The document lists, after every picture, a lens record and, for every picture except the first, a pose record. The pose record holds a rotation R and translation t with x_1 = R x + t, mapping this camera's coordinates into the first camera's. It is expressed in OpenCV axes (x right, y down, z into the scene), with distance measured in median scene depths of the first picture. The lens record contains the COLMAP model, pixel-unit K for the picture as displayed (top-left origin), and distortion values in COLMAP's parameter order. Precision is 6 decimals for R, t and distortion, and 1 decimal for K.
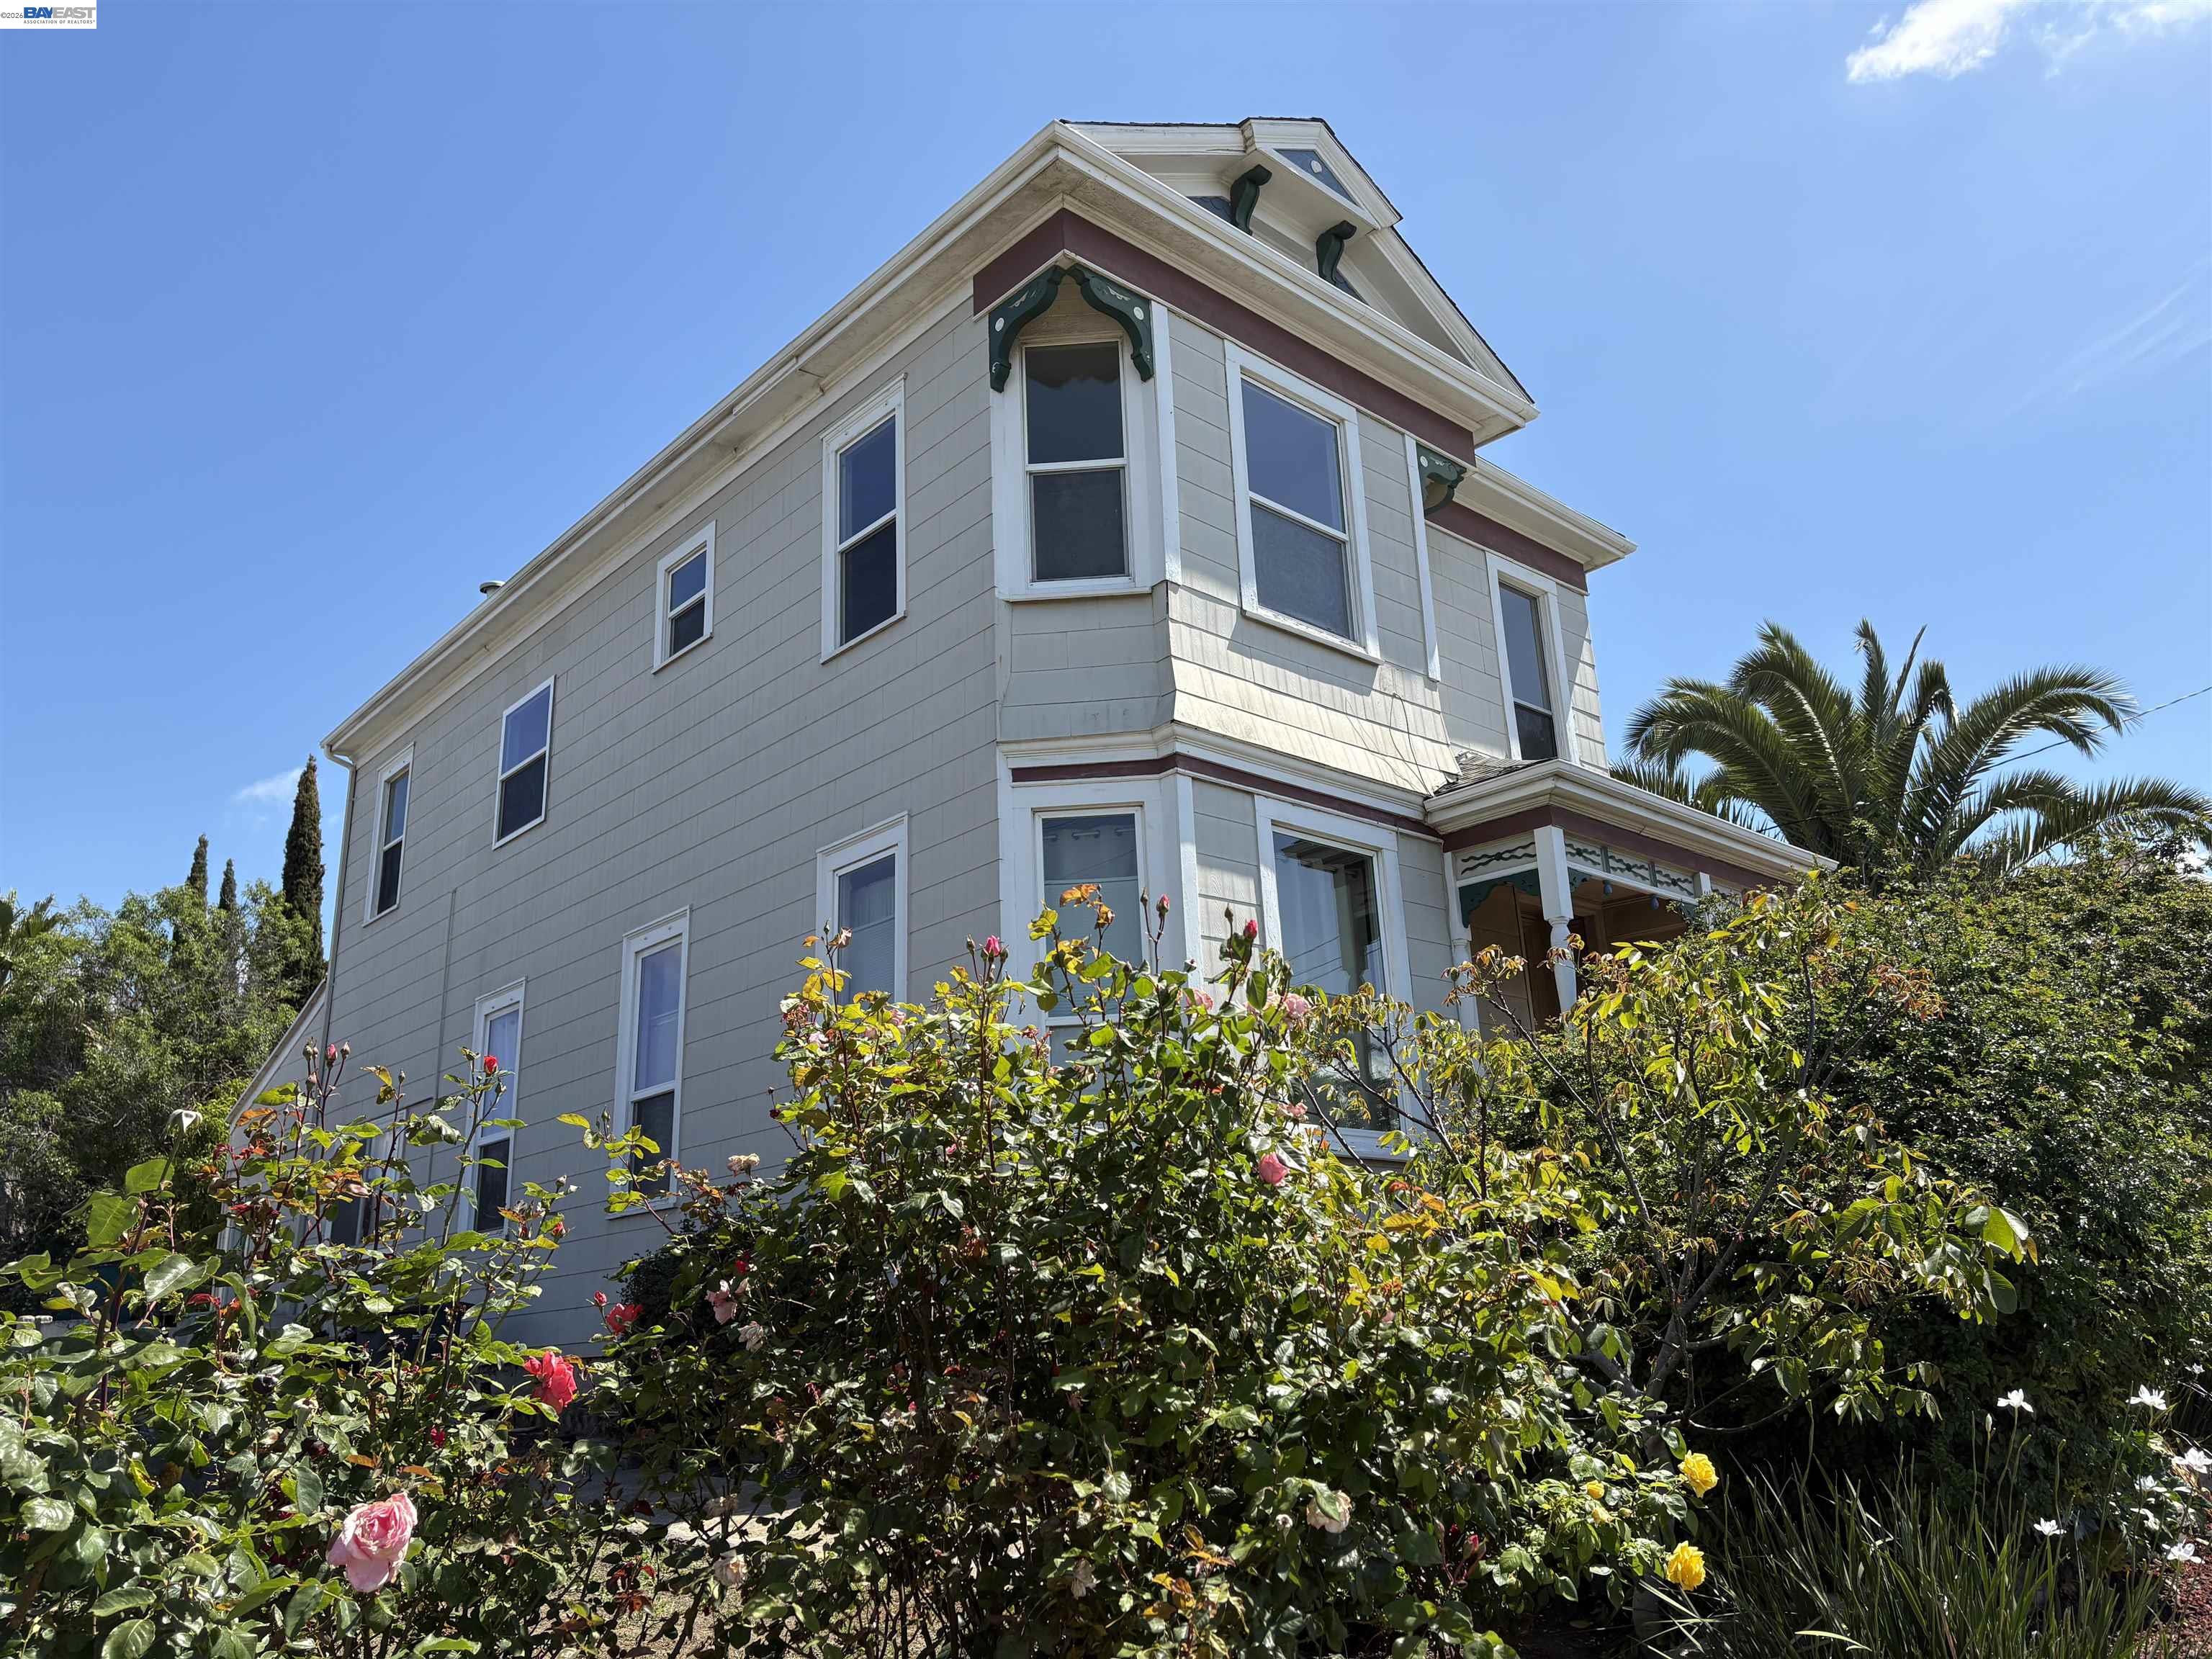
lens RADIAL K [[1615.3, 0, 1106.0], [0, 1615.3, 829.5], [0, 0, 1]] dist [0.133548, -0.167148]
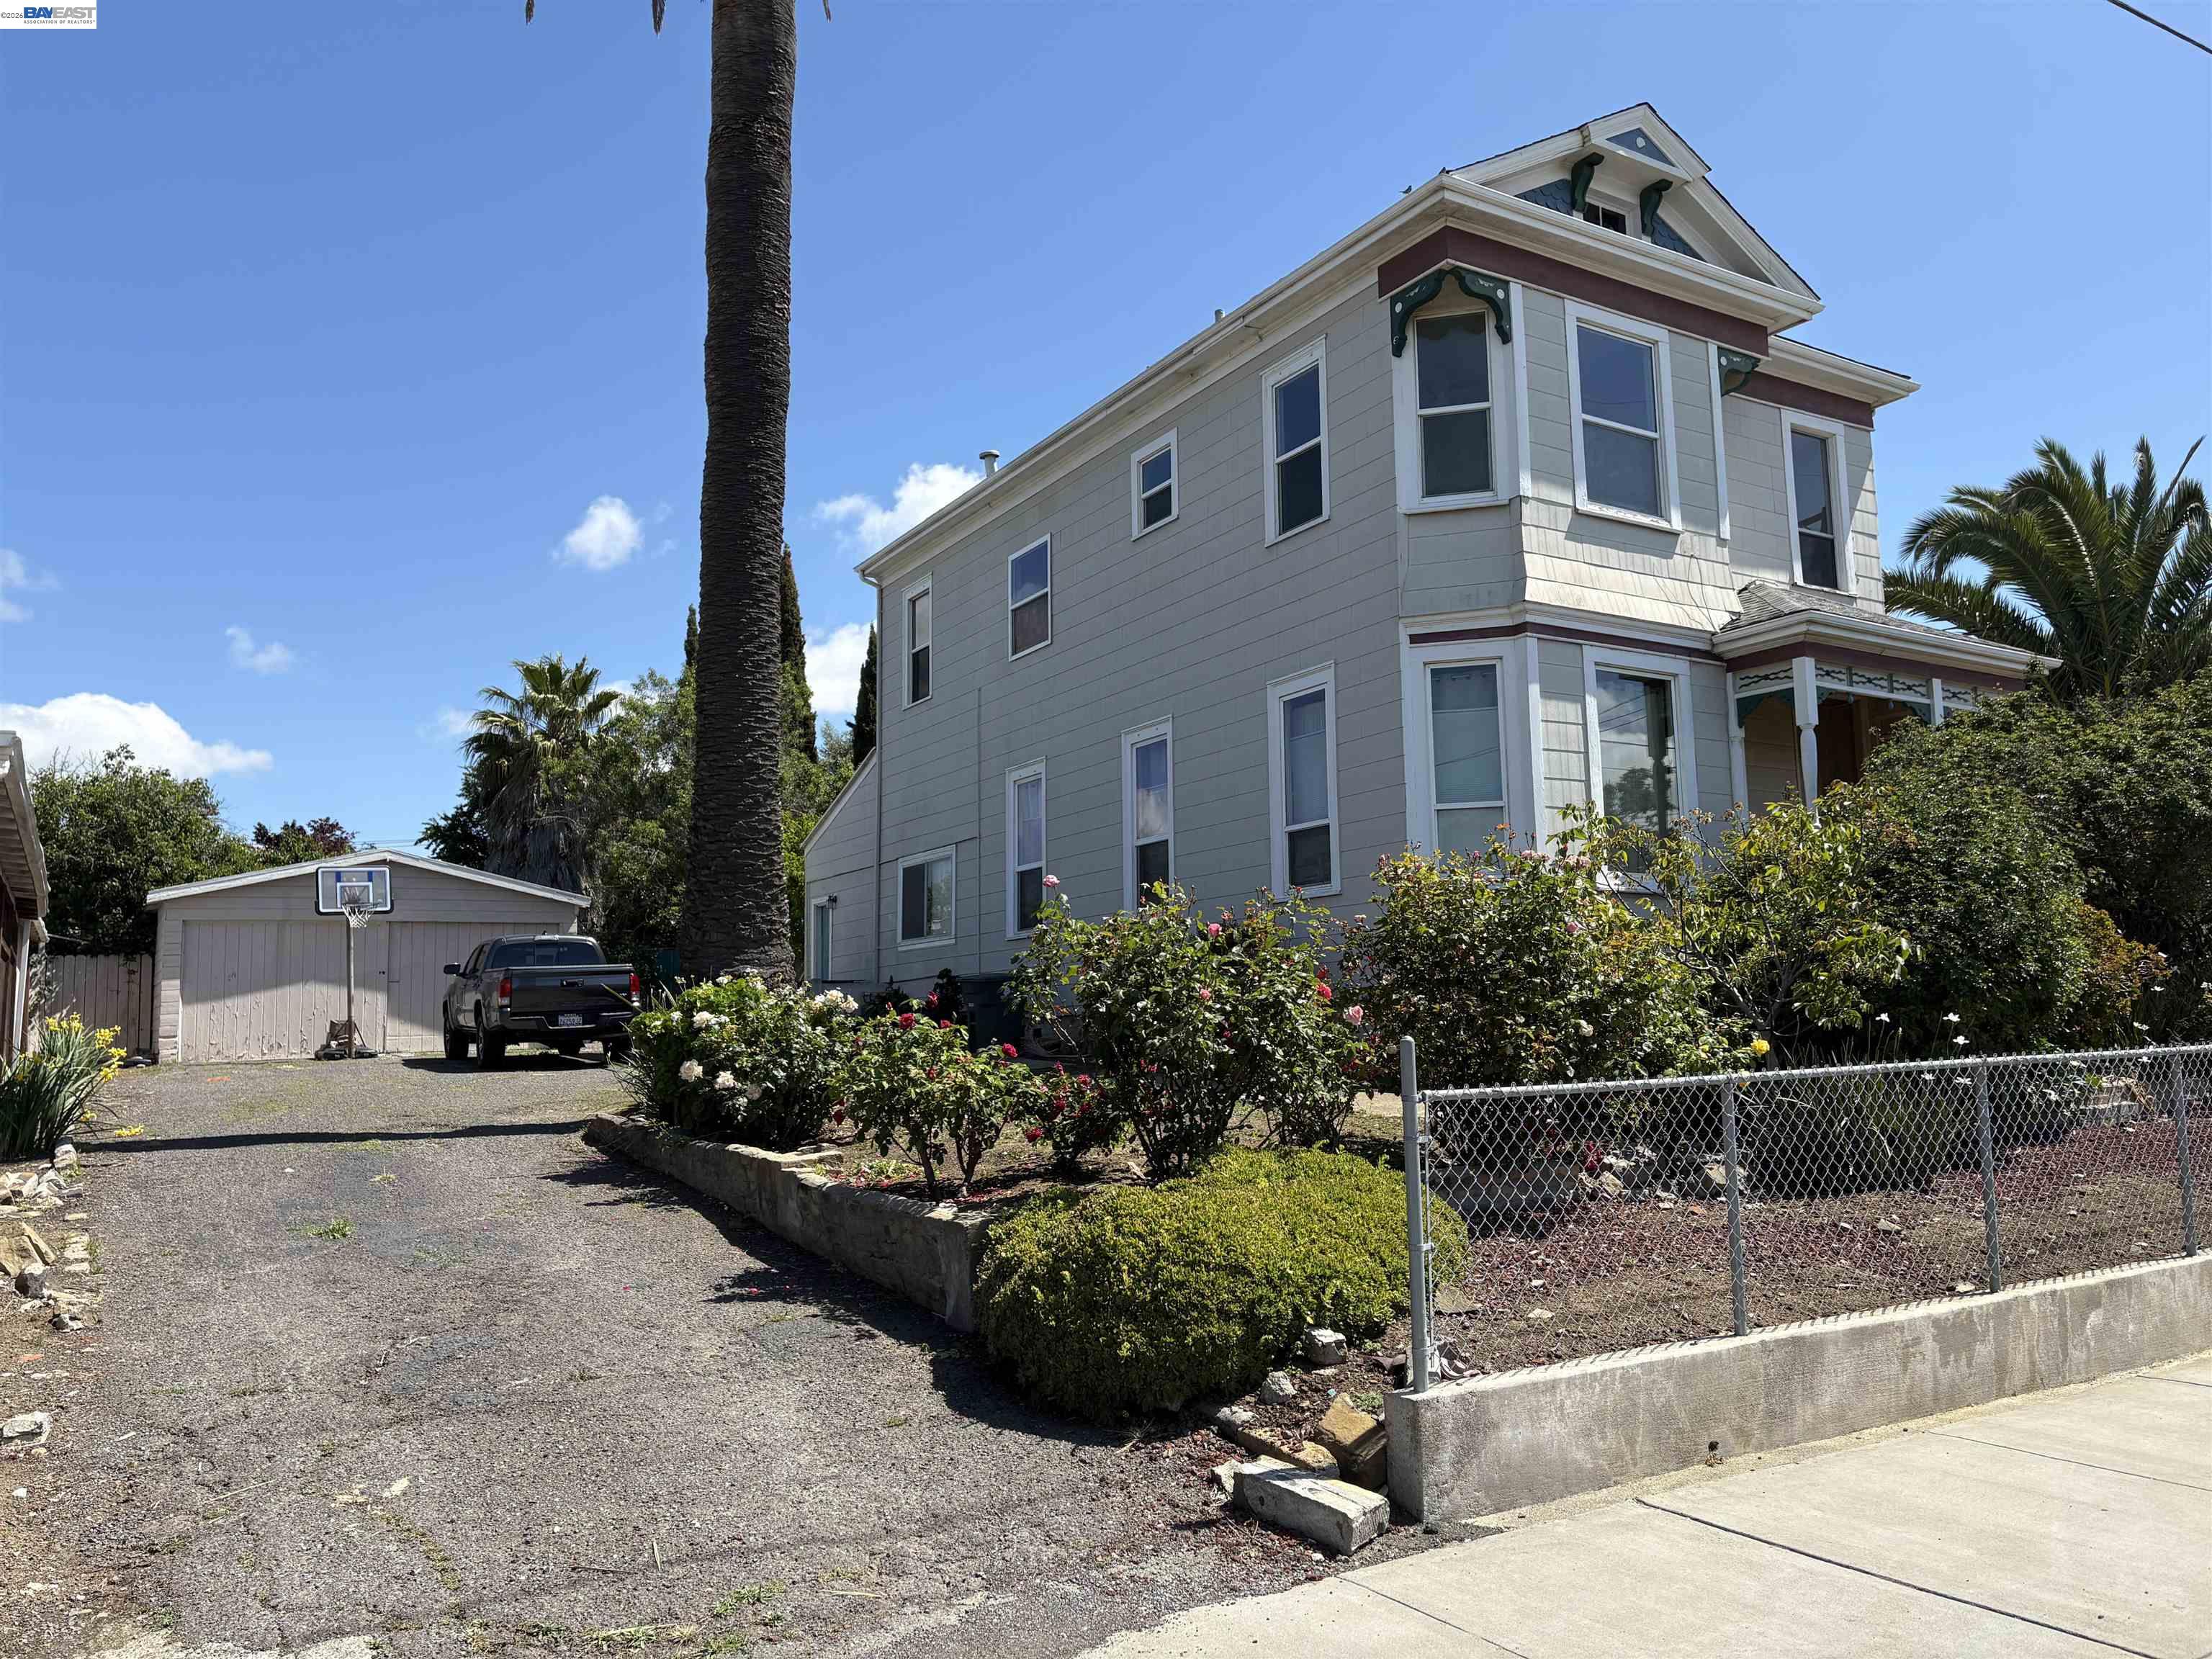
lens RADIAL K [[1715.5, 0, 1106.0], [0, 1715.5, 829.5], [0, 0, 1]] dist [0.000467, 0.000795]
pose [[0.982755, 0.001179, -0.184907, -0.037156], [0.032456, 0.983355, 0.178771, -0.133612], [0.182040, -0.181690, 0.966359, -0.516734]]
